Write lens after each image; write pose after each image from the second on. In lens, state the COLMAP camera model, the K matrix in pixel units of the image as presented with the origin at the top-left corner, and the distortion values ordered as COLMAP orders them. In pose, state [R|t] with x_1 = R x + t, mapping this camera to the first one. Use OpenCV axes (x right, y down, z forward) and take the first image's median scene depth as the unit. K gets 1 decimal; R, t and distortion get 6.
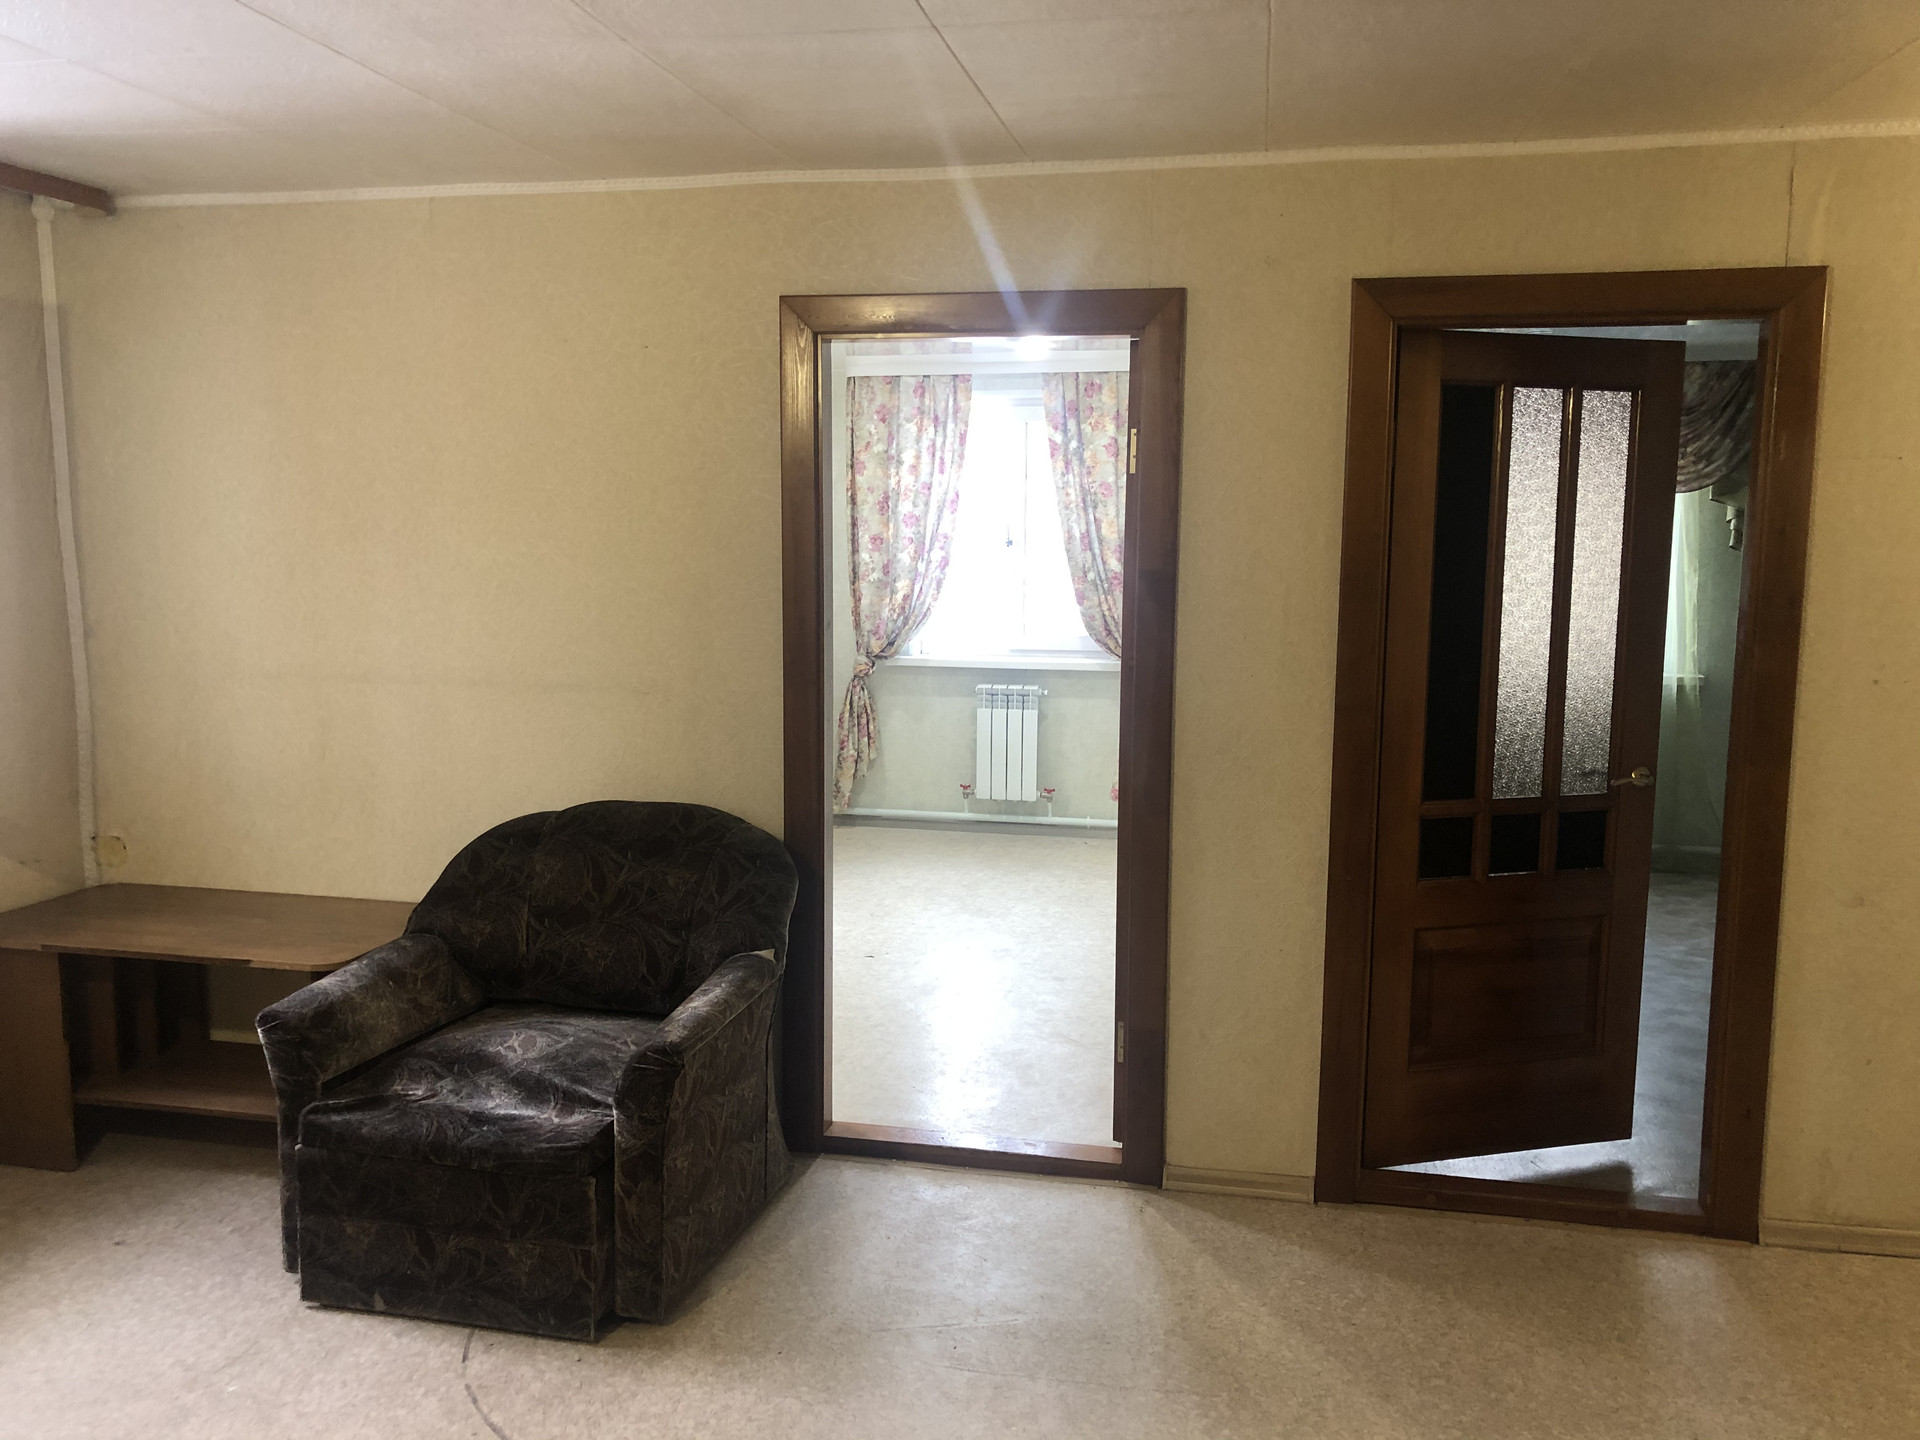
lens RADIAL K [[1621.3, 0, 957.8], [0, 1621.3, 721.9], [0, 0, 1]] dist [0.054667, -0.062921]
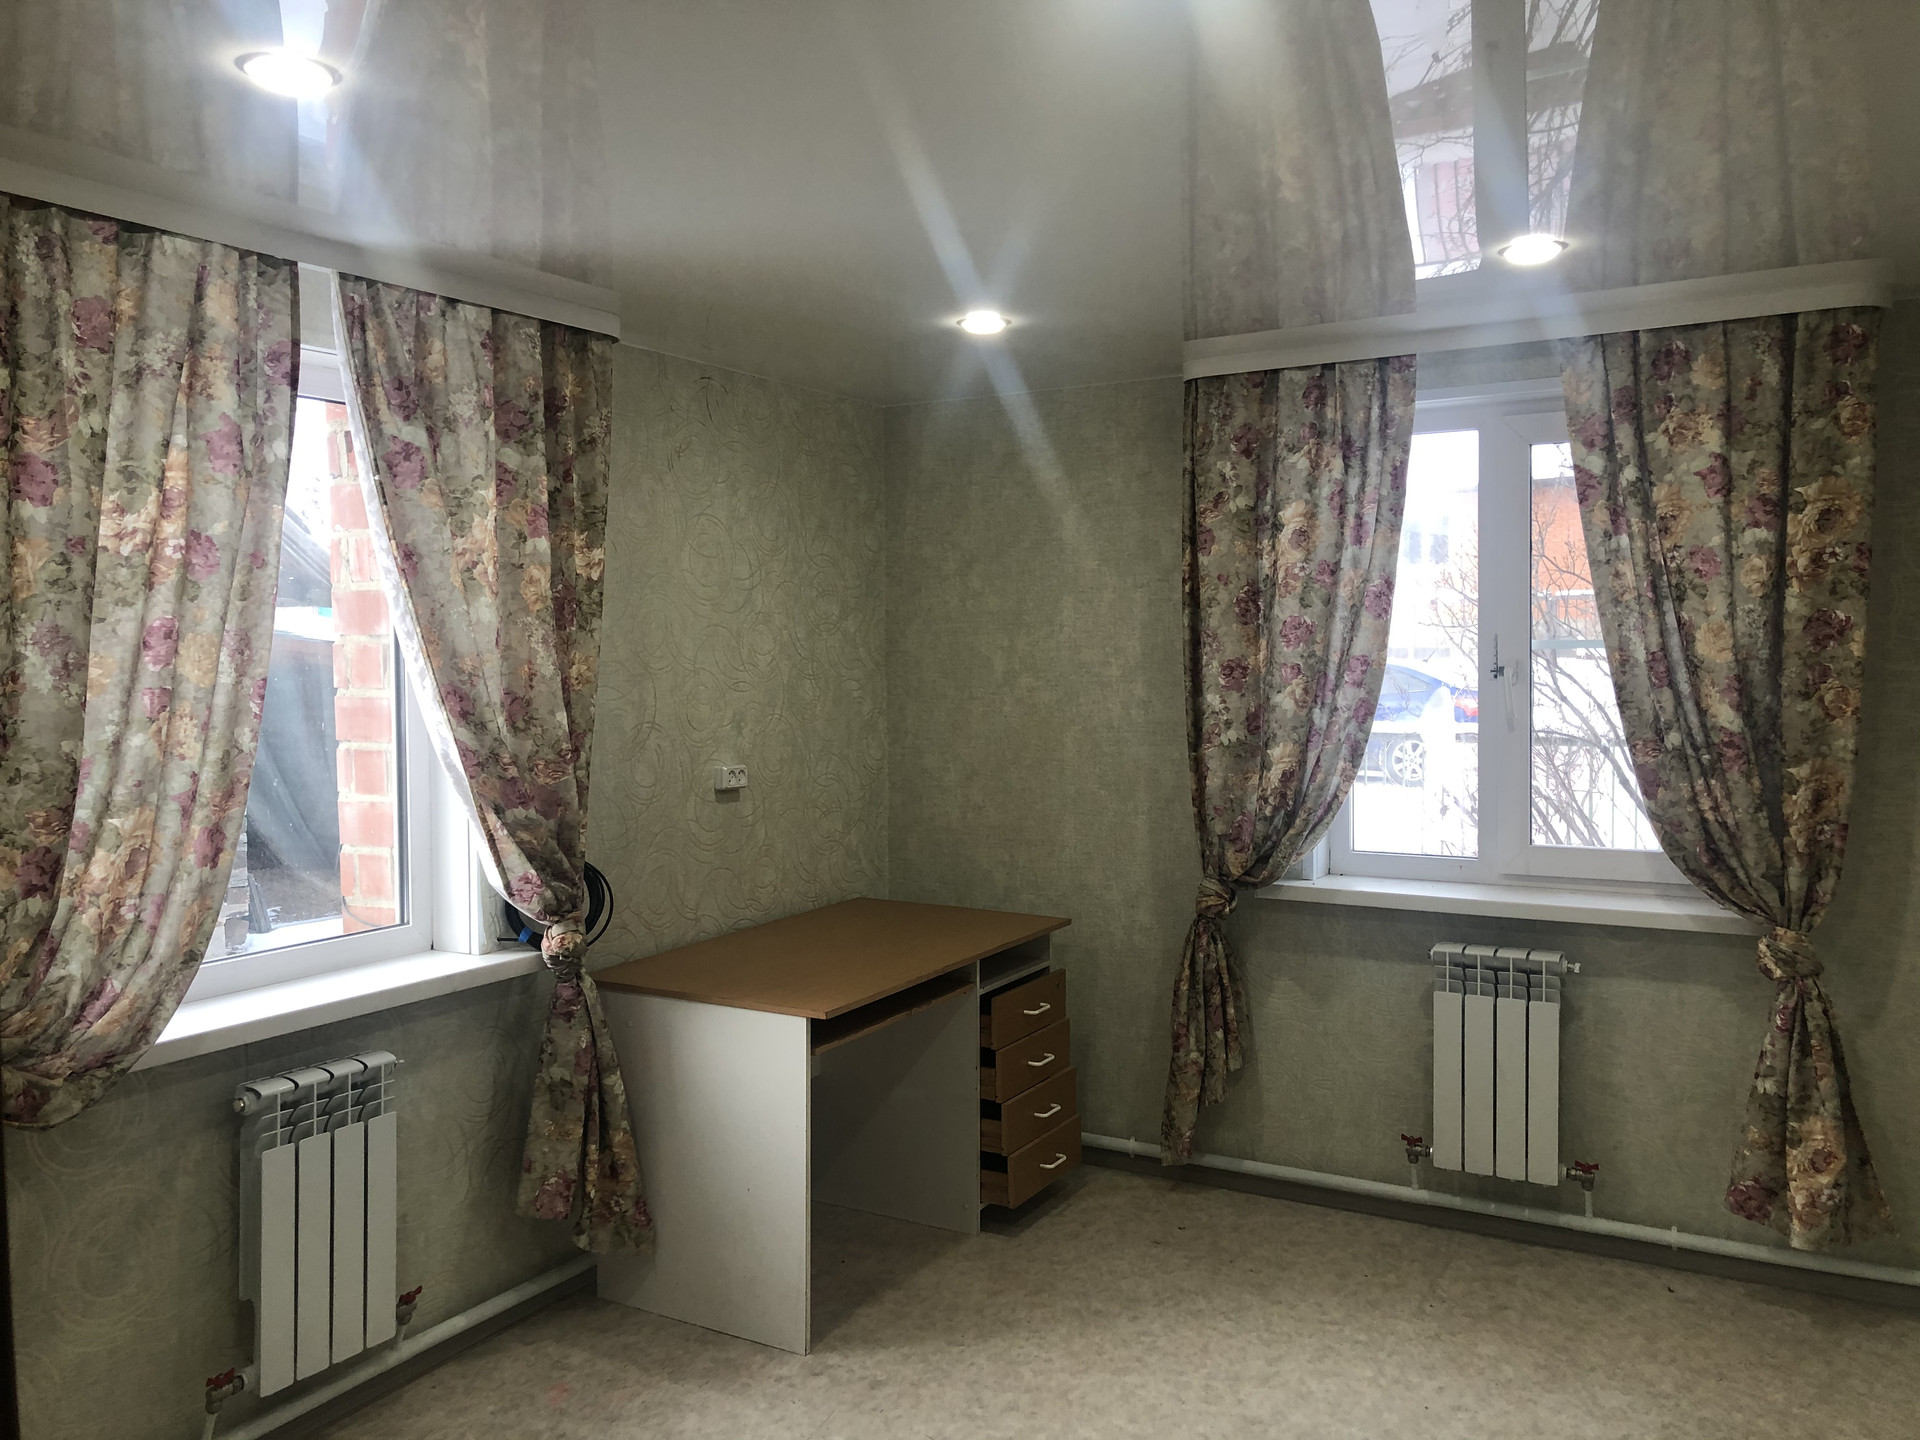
lens RADIAL K [[1621.3, 0, 934.5], [0, 1621.3, 683.8], [0, 0, 1]] dist [0.054667, -0.062921]
pose [[0.947387, -0.006396, -0.320026, 0.029025], [-0.026245, 0.994882, -0.097577, -0.051852], [0.319013, 0.100842, 0.942370, 0.457729]]
